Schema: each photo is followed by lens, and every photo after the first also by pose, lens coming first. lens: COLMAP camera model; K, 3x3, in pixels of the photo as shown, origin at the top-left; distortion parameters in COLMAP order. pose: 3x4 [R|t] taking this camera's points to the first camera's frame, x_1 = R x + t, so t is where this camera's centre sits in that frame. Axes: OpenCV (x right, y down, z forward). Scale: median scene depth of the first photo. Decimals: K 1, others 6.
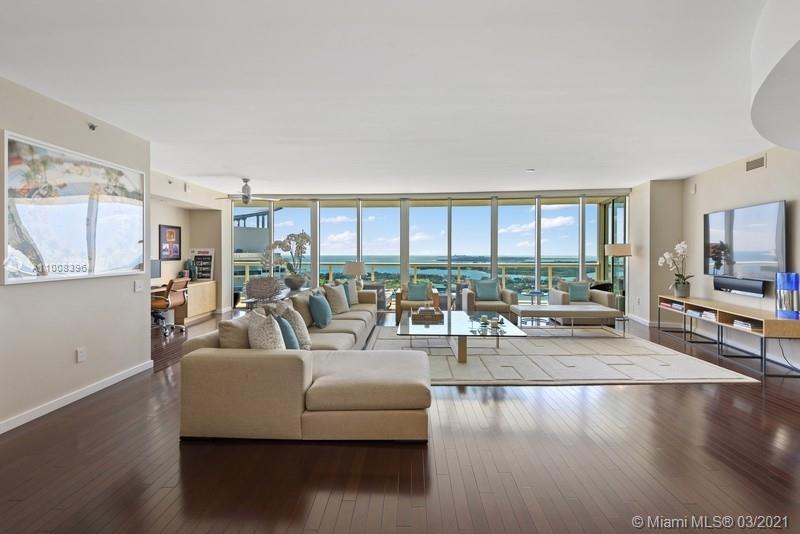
lens RADIAL K [[372.6, 0, 401.3], [0, 372.6, 249.8], [0, 0, 1]] dist [0.032666, -0.021648]
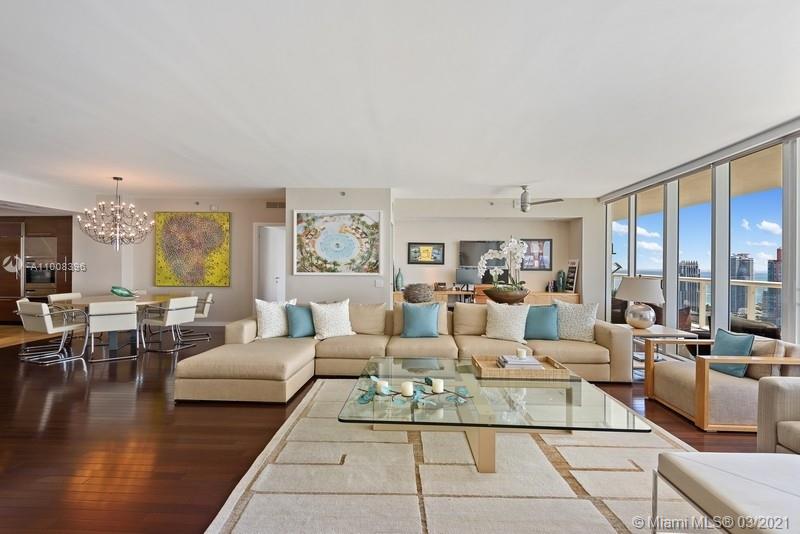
lens RADIAL K [[376.9, 0, 404.3], [0, 376.9, 265.6], [0, 0, 1]] dist [0.033541, -0.023143]
pose [[0.001191, 0.004302, -0.999990, 0.570191], [0.001172, 0.999990, 0.004304, 0.009933], [0.999999, -0.001177, 0.001186, 0.720138]]
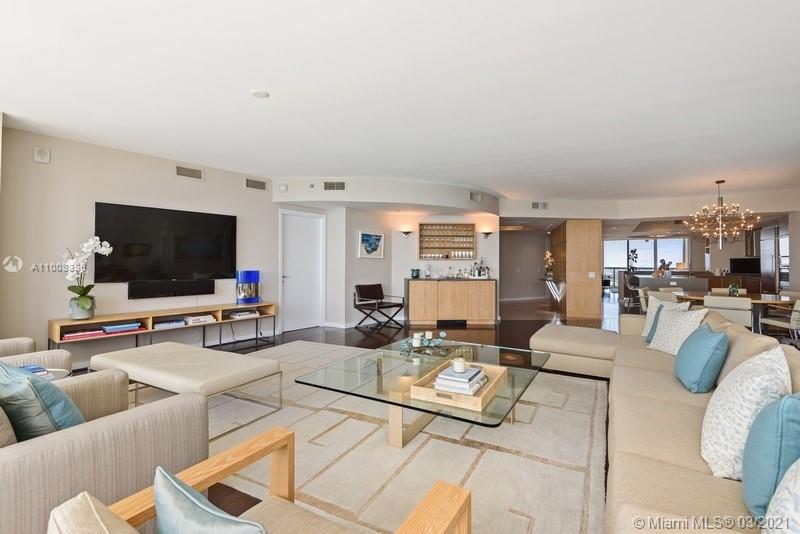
lens RADIAL K [[359.0, 0, 406.2], [0, 359.0, 263.6], [0, 0, 1]] dist [-0.010537, -0.000421]
pose [[-0.883627, -0.001056, 0.468191, -0.062745], [-0.005295, 0.999956, -0.007738, 0.027691], [-0.468162, -0.009317, -0.883594, 1.233755]]
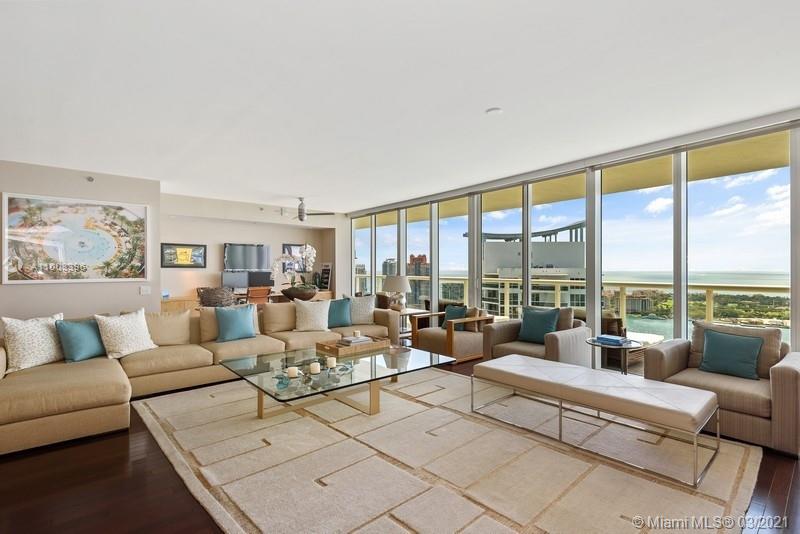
lens RADIAL K [[376.9, 0, 404.3], [0, 376.9, 265.6], [0, 0, 1]] dist [0.033541, -0.023143]
pose [[0.689504, -0.005764, -0.724259, 0.604762], [0.007064, 0.999974, -0.001232, 0.010605], [0.724248, -0.004267, 0.689527, 0.478426]]
